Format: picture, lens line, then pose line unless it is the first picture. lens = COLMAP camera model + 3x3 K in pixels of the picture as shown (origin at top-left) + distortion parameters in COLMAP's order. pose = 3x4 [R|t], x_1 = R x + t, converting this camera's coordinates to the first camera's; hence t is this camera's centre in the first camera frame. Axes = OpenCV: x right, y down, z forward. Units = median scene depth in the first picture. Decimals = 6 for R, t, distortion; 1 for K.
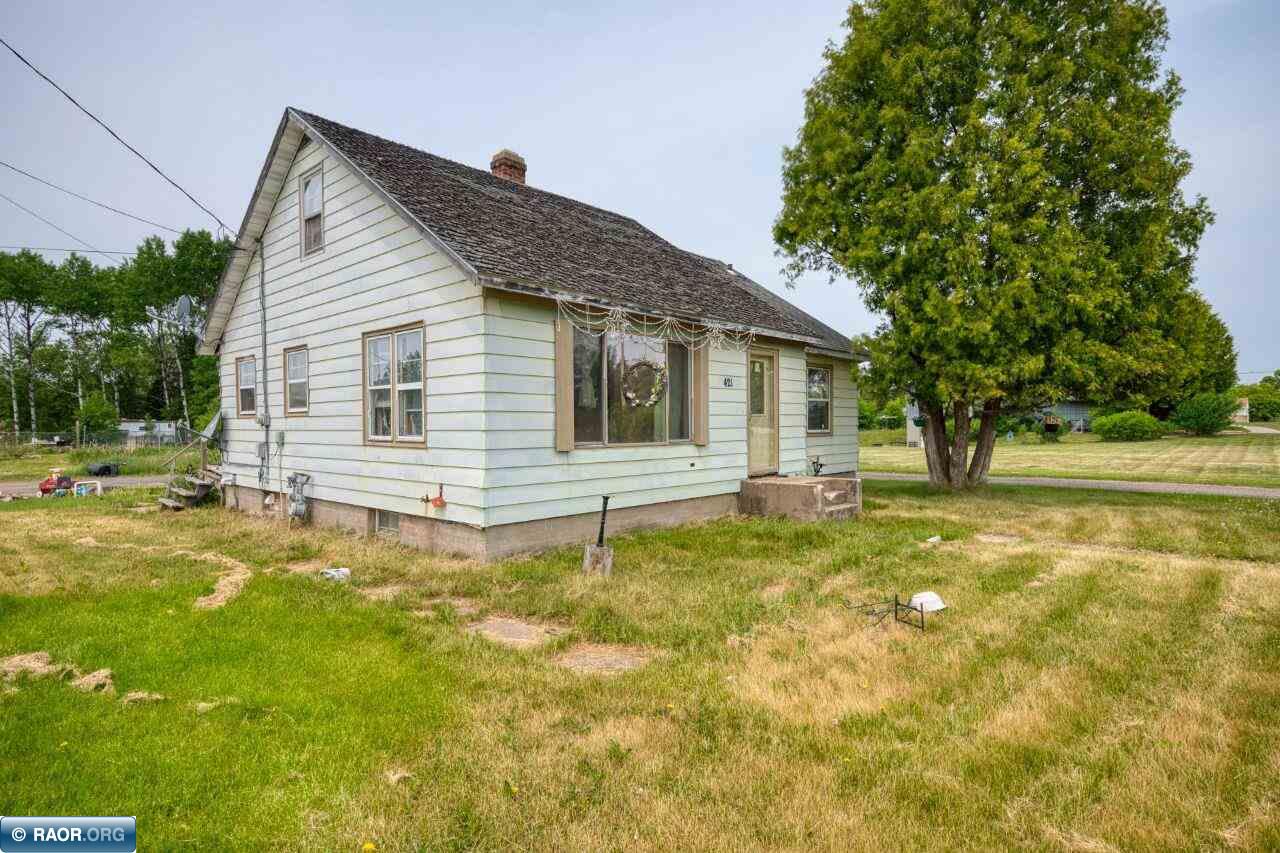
lens RADIAL K [[663.5, 0, 642.8], [0, 663.5, 427.9], [0, 0, 1]] dist [0.001666, 0.000338]
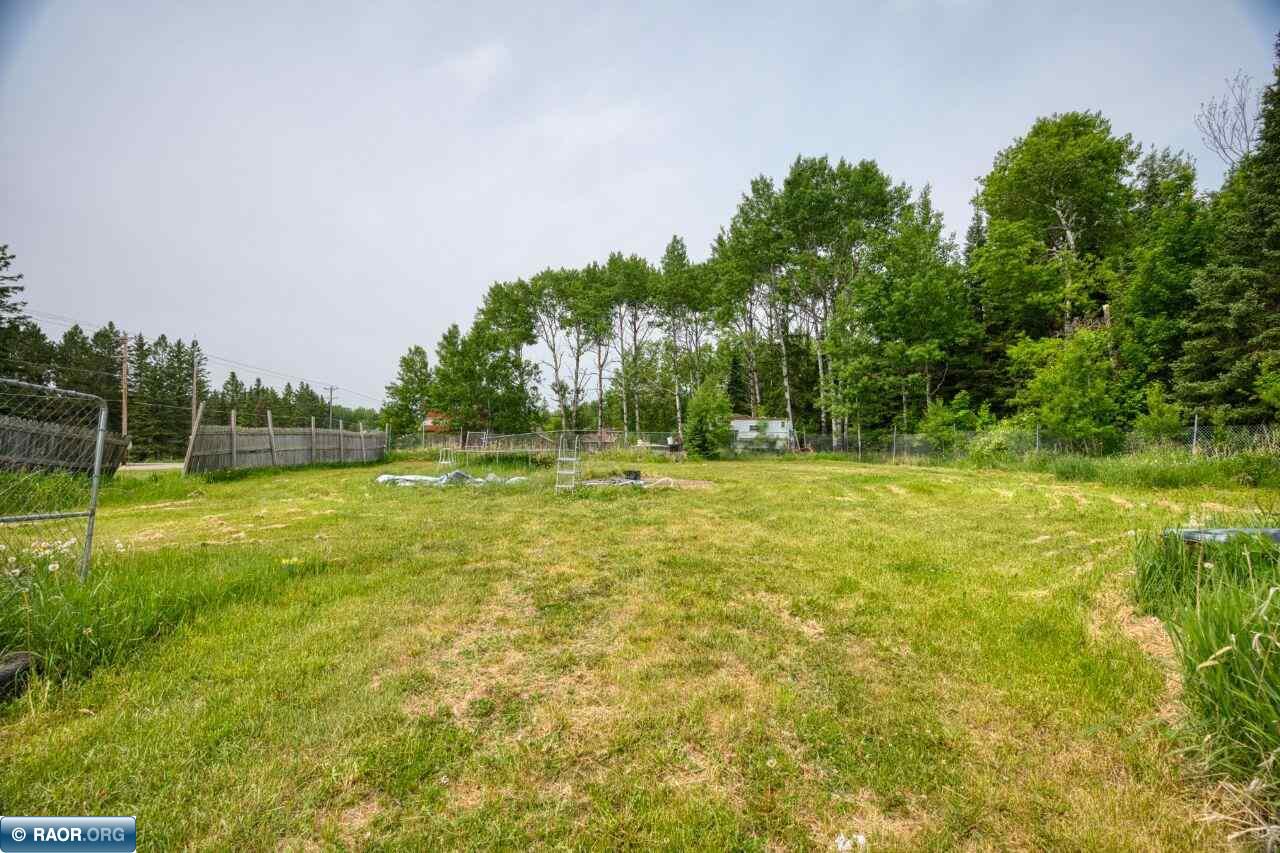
lens RADIAL K [[514.7, 0, 639.7], [0, 514.7, 431.4], [0, 0, 1]] dist [-0.033772, -0.000360]
pose [[0.751303, 0.003289, -0.659949, -0.534731], [-0.008511, 0.999953, -0.004705, 0.008757], [0.659902, 0.009152, 0.751296, 0.556317]]
